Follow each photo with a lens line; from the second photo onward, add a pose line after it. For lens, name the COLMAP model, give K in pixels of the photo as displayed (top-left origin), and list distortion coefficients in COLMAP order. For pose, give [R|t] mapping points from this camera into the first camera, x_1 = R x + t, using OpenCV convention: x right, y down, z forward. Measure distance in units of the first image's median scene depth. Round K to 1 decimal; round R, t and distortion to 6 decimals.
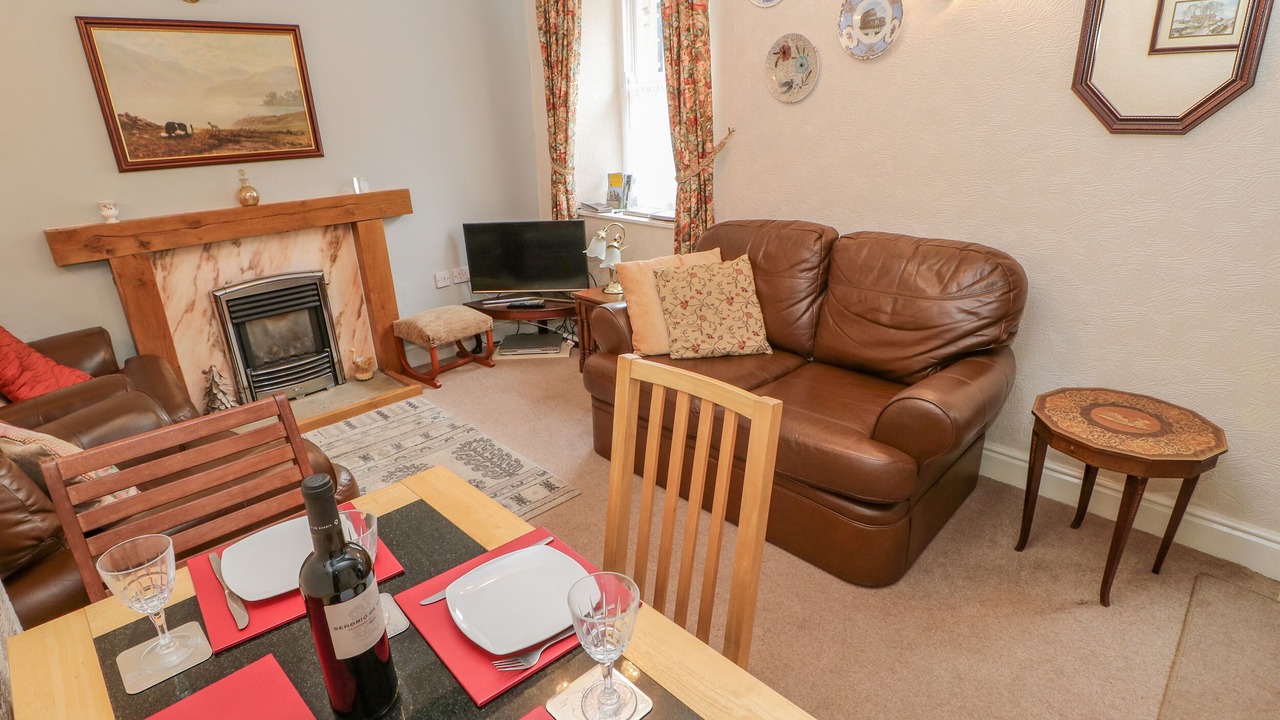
lens RADIAL K [[666.3, 0, 647.3], [0, 666.3, 359.5], [0, 0, 1]] dist [0.001518, -0.013076]
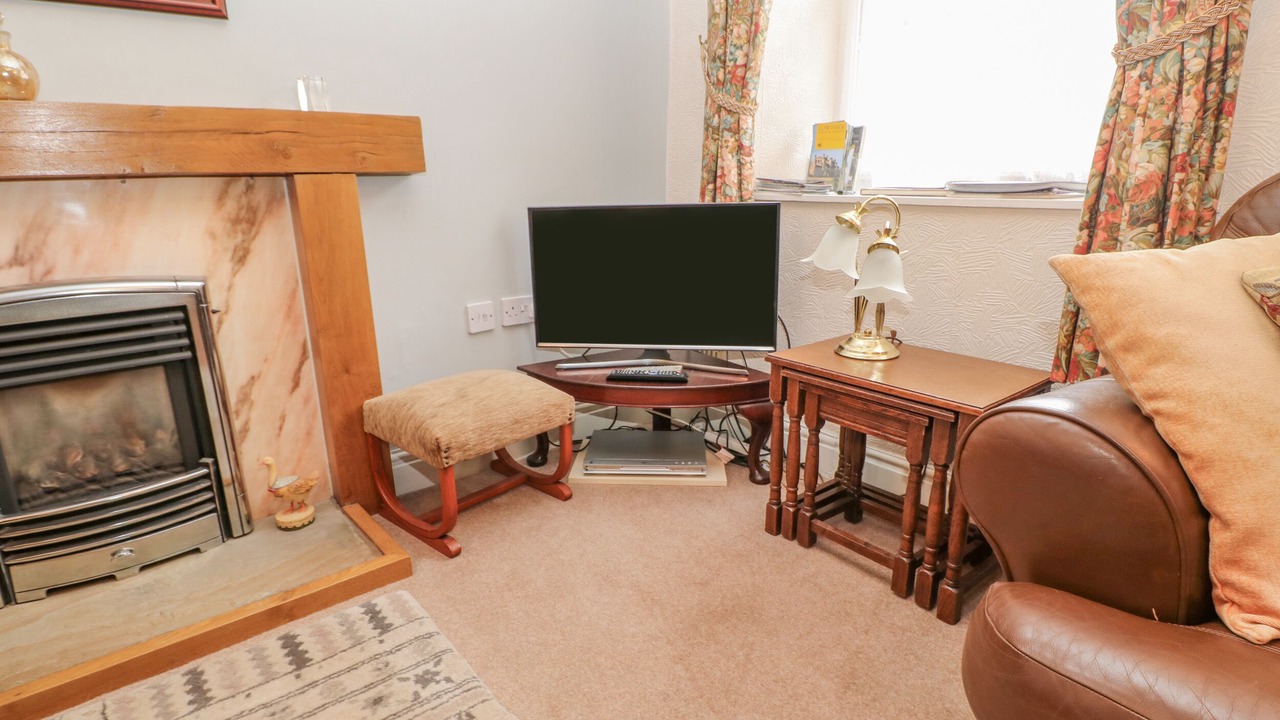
lens RADIAL K [[669.2, 0, 640.0], [0, 669.2, 360.0], [0, 0, 1]] dist [-0.001367, -0.015309]
pose [[0.995769, 0.040745, -0.082361, -0.166389], [-0.048284, 0.994613, -0.091723, -0.054752], [0.078181, 0.095311, 0.992373, 0.588088]]
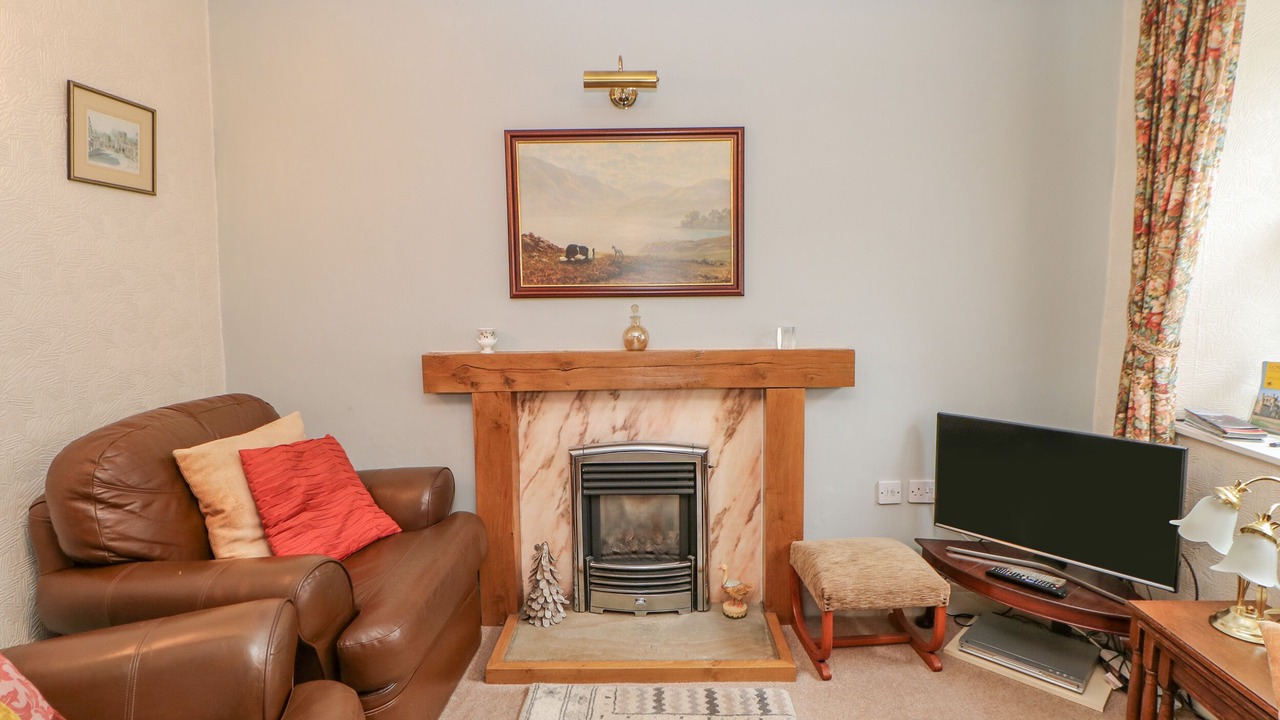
lens RADIAL K [[664.3, 0, 650.7], [0, 664.3, 345.3], [0, 0, 1]] dist [0.001848, -0.016193]
pose [[0.696089, 0.097945, -0.711243, -0.035516], [-0.266343, 0.955189, -0.129130, -0.127852], [0.666724, 0.279321, 0.690984, 0.430511]]
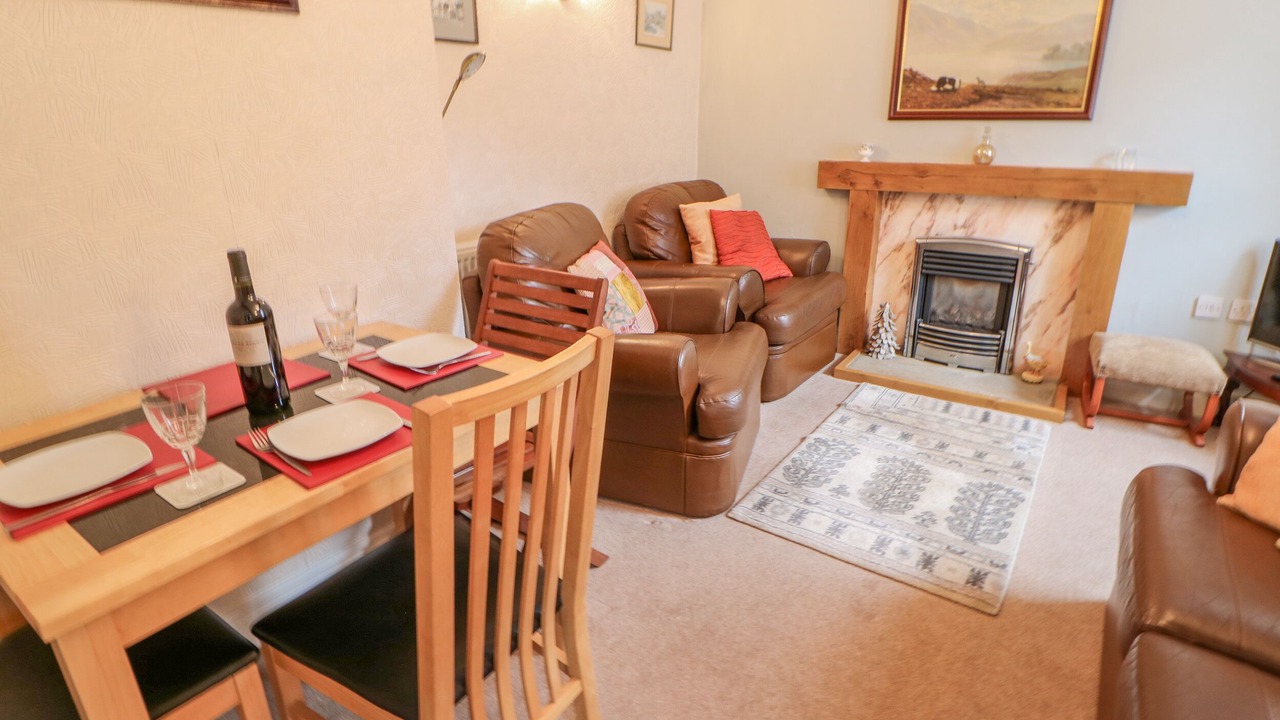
lens RADIAL K [[664.3, 0, 650.7], [0, 664.3, 345.3], [0, 0, 1]] dist [0.001848, -0.016193]
pose [[0.191522, 0.354522, -0.915223, 0.264348], [-0.345333, 0.897200, 0.275276, -0.083621], [0.918730, 0.263335, 0.294262, 0.302172]]
